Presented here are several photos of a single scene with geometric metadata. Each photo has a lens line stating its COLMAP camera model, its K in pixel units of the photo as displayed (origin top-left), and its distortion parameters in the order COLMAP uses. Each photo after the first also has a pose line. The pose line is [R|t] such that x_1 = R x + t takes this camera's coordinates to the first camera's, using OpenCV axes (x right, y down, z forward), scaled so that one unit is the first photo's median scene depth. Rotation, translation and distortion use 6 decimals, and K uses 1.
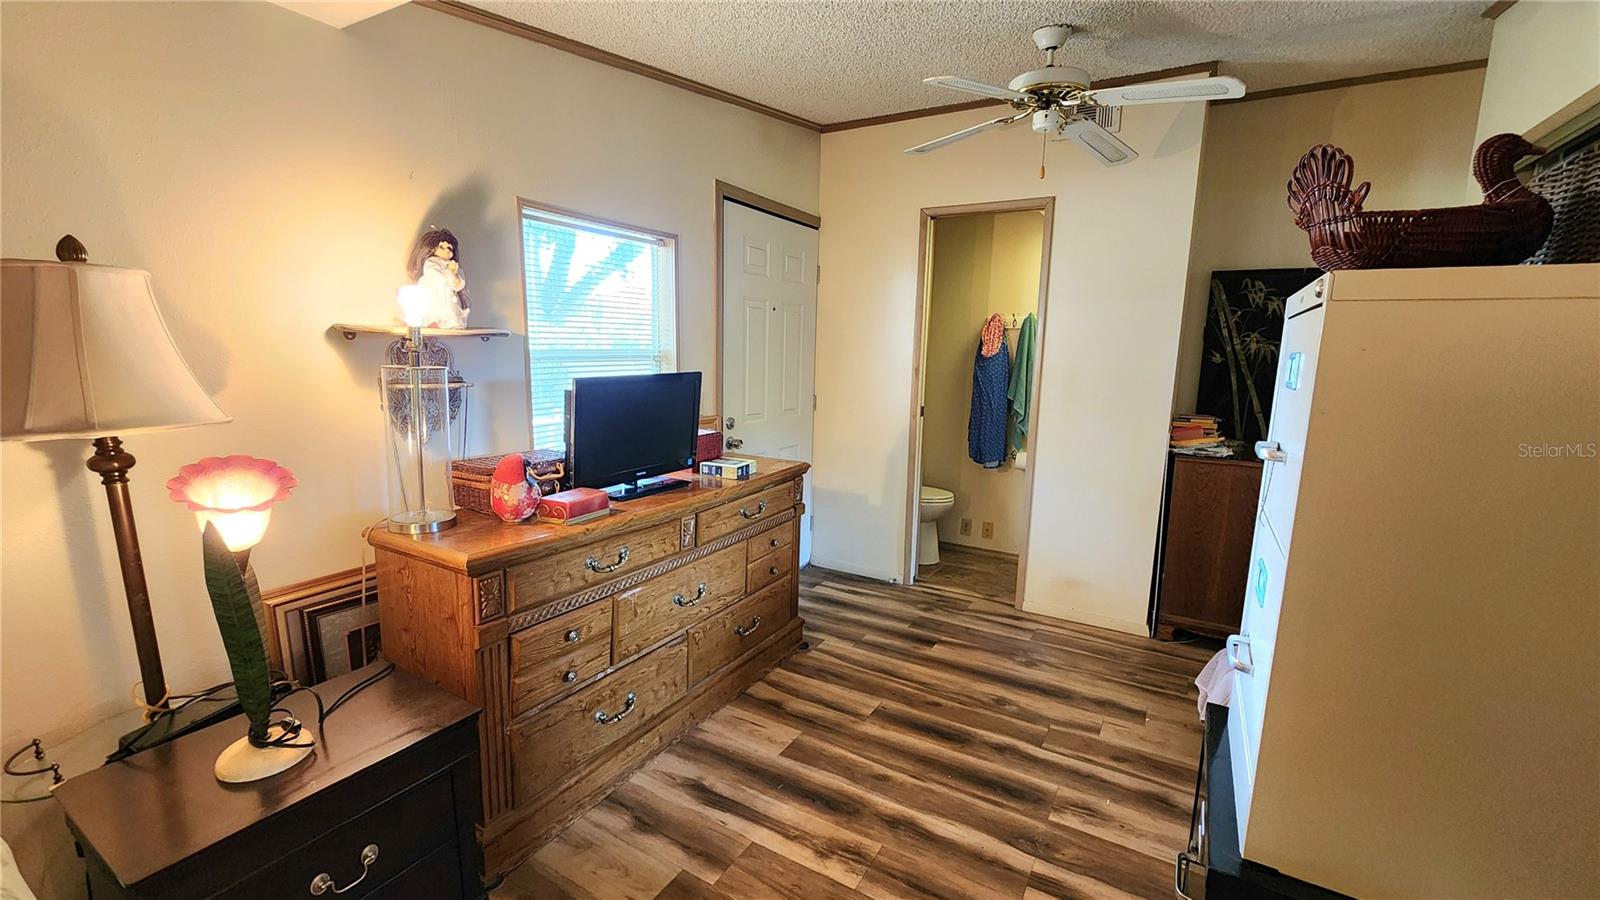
lens RADIAL K [[660.1, 0, 800.8], [0, 660.1, 454.3], [0, 0, 1]] dist [-0.000015, -0.000068]
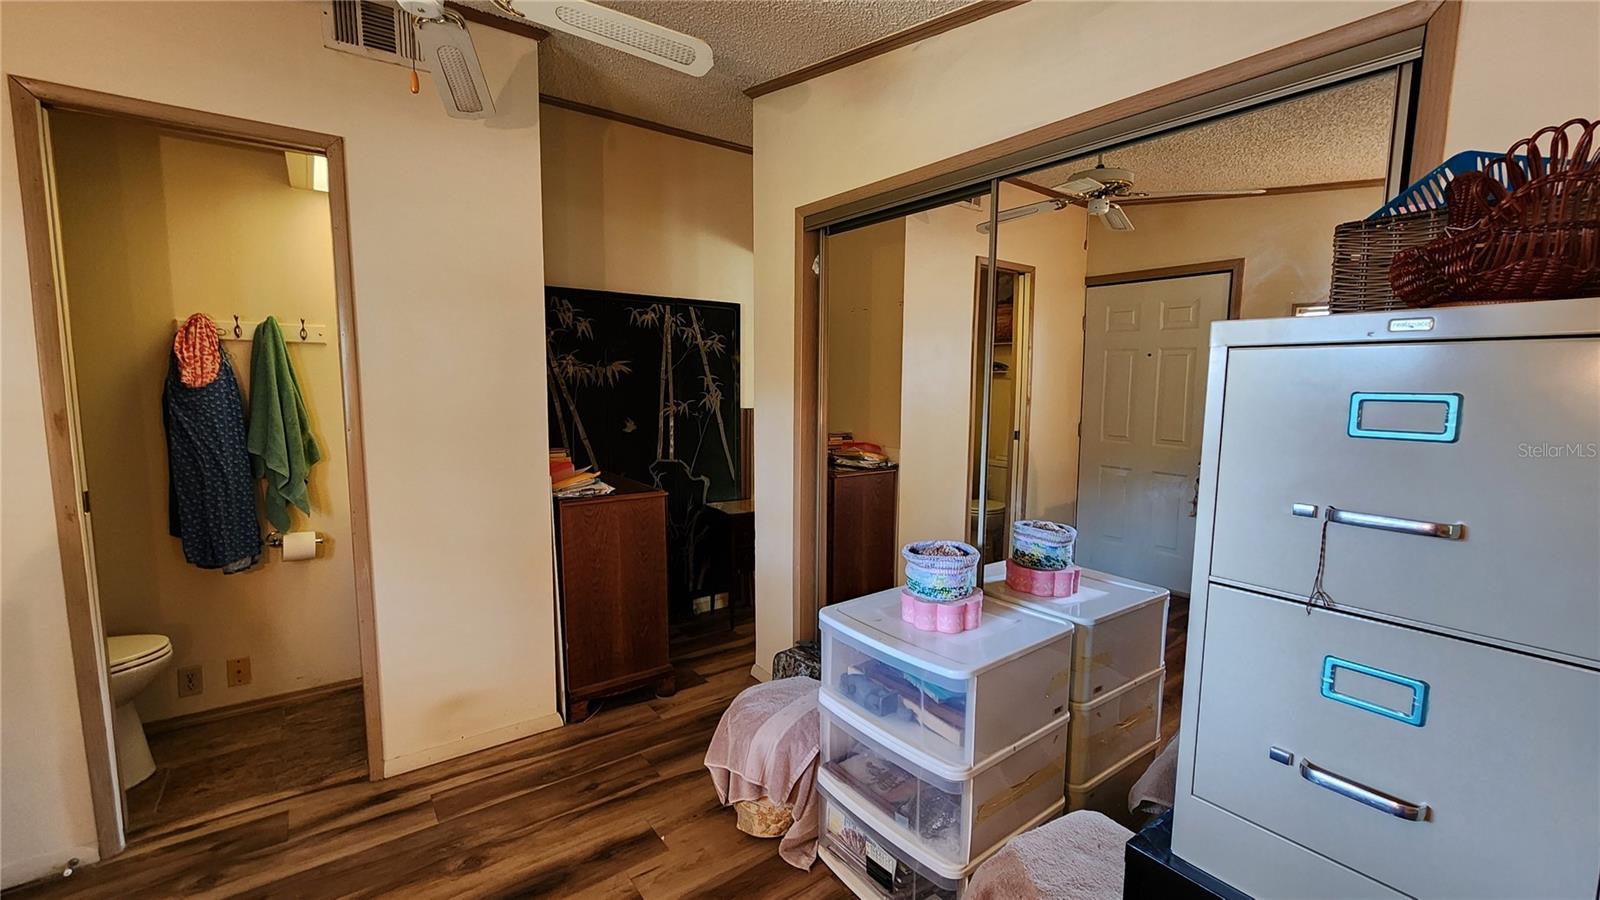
lens RADIAL K [[660.1, 0, 800.8], [0, 660.1, 454.3], [0, 0, 1]] dist [-0.000015, -0.000068]
pose [[0.385750, -0.117955, 0.915032, -0.059081], [0.144438, 0.987285, 0.066378, -0.058887], [-0.911227, 0.106561, 0.397882, 0.338770]]
